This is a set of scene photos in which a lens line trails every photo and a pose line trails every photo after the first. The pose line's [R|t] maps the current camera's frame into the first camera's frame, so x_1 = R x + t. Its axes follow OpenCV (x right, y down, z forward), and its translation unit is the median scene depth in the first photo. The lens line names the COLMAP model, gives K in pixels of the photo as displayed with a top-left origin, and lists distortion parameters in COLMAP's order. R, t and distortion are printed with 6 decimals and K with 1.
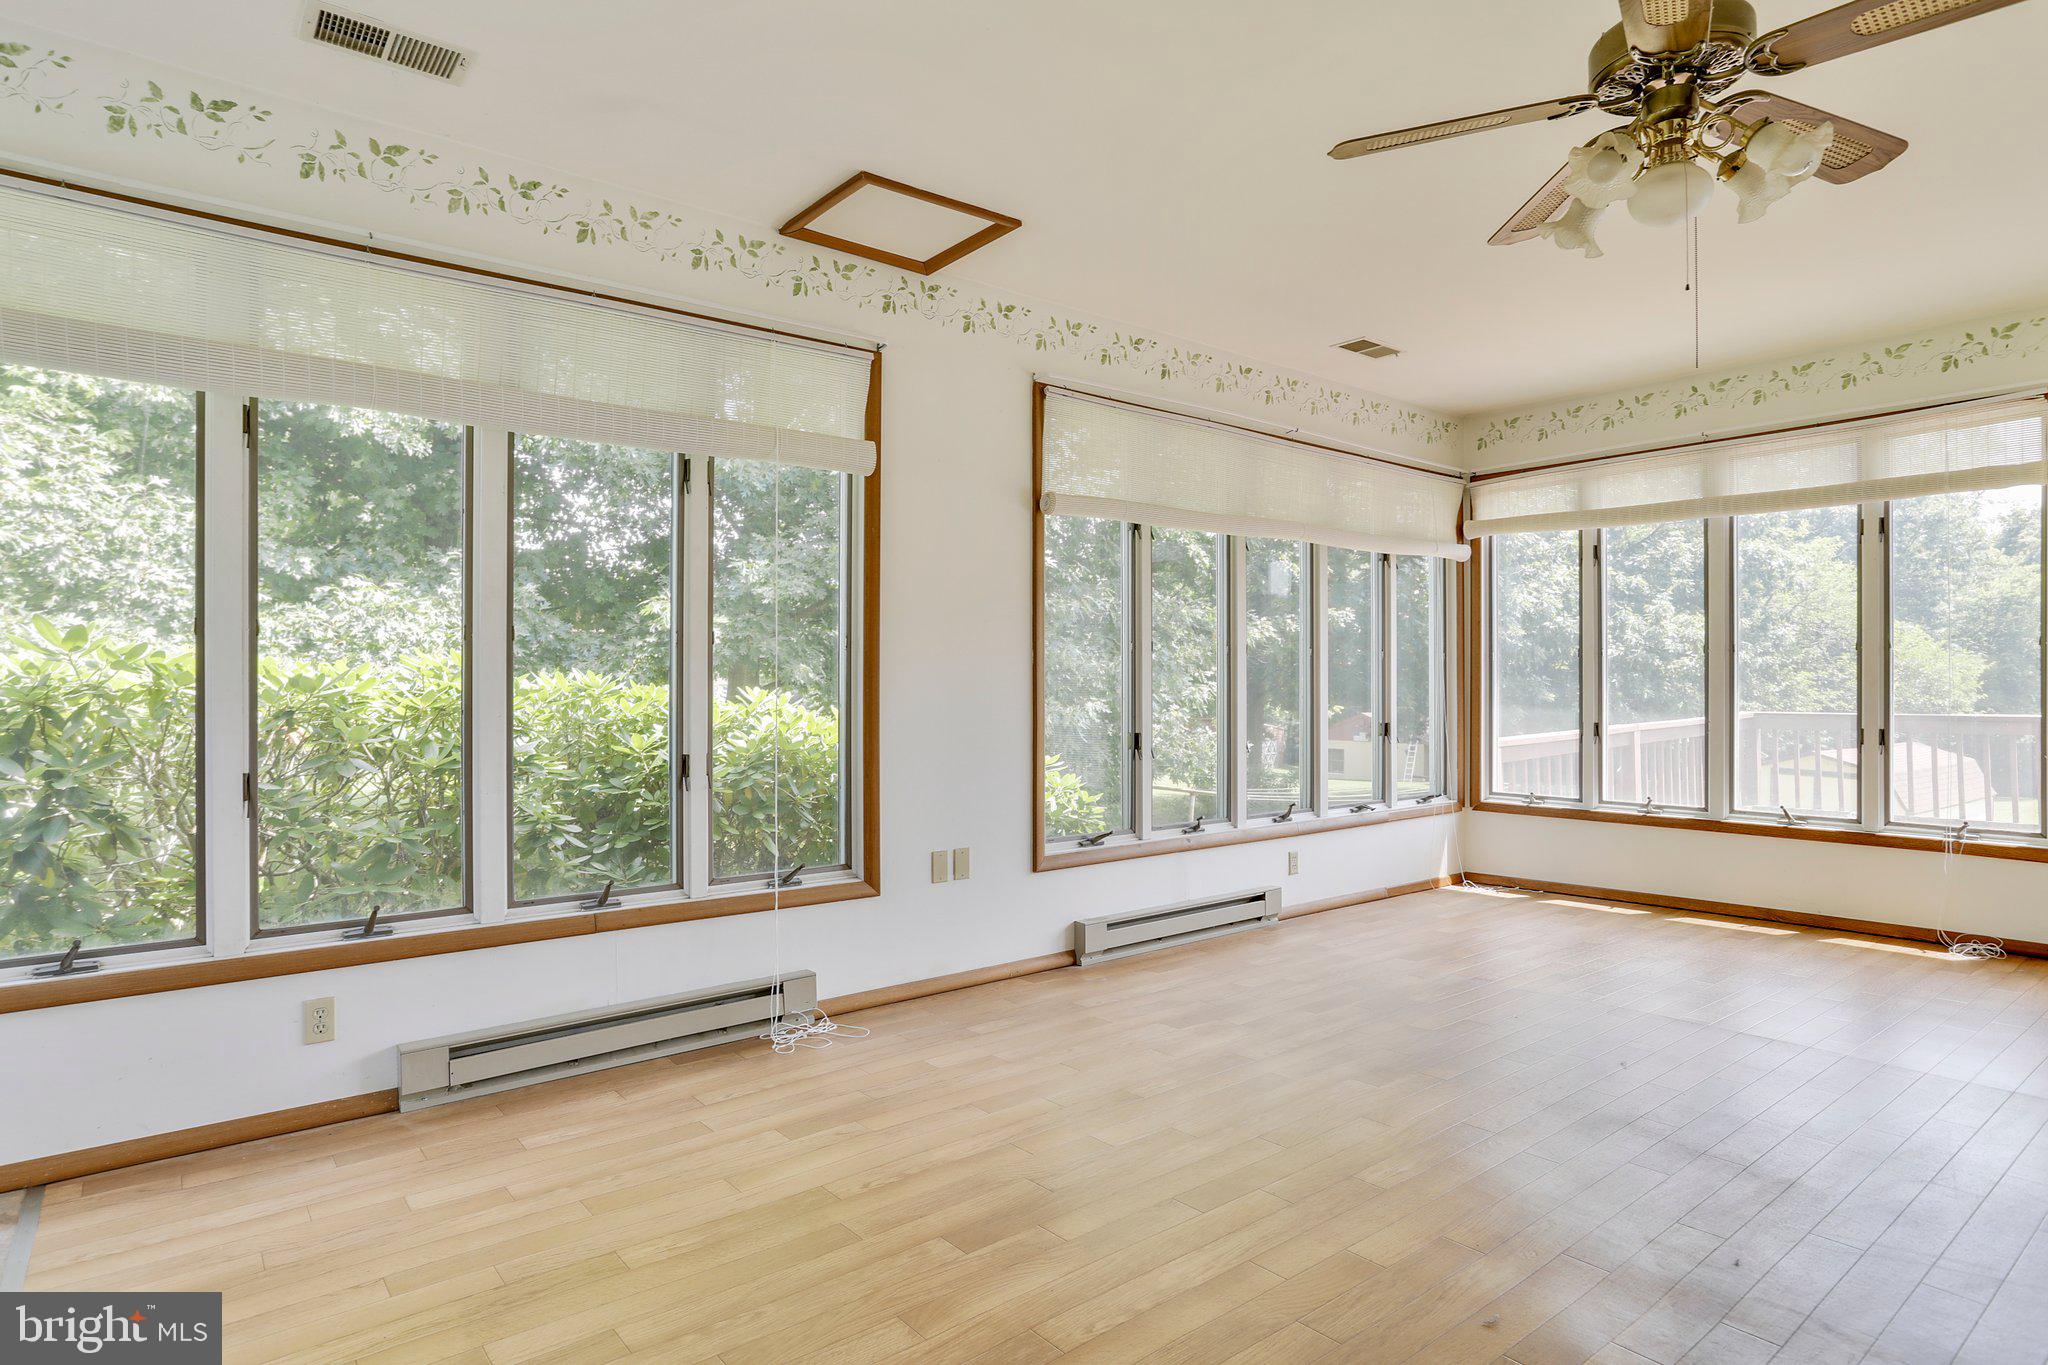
lens RADIAL K [[1117.1, 0, 1013.8], [0, 1117.1, 684.1], [0, 0, 1]] dist [-0.051155, 0.029159]
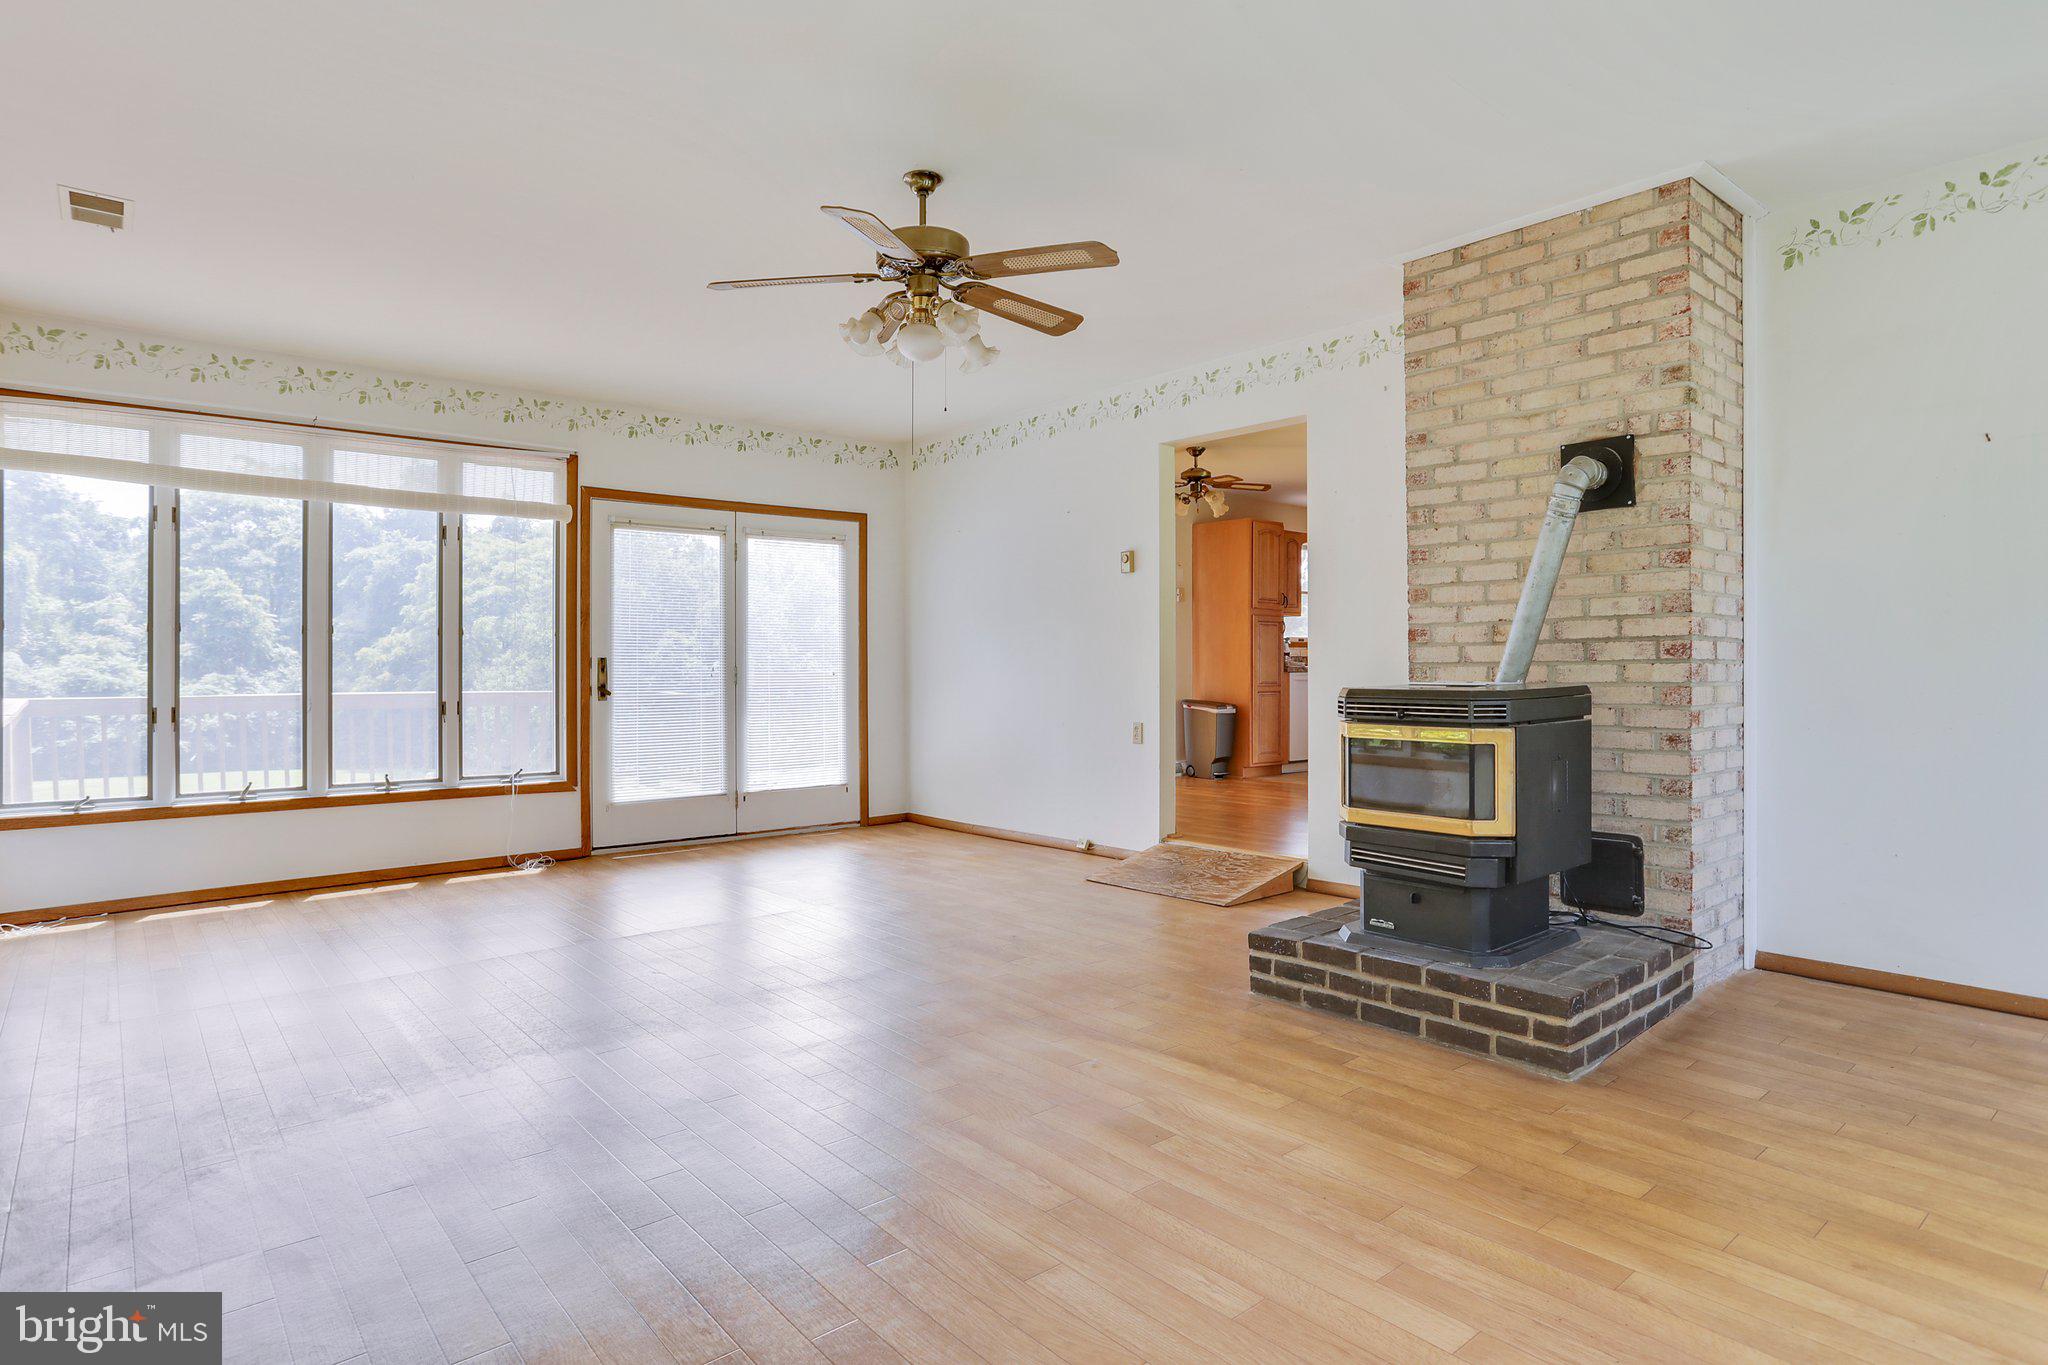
lens RADIAL K [[1076.4, 0, 993.0], [0, 1076.4, 655.6], [0, 0, 1]] dist [0.000839, -0.000192]
pose [[-0.005099, 0.008538, 0.999951, -0.390282], [-0.001261, 0.999963, -0.008544, -0.000124], [-0.999986, -0.001305, -0.005088, 0.397171]]
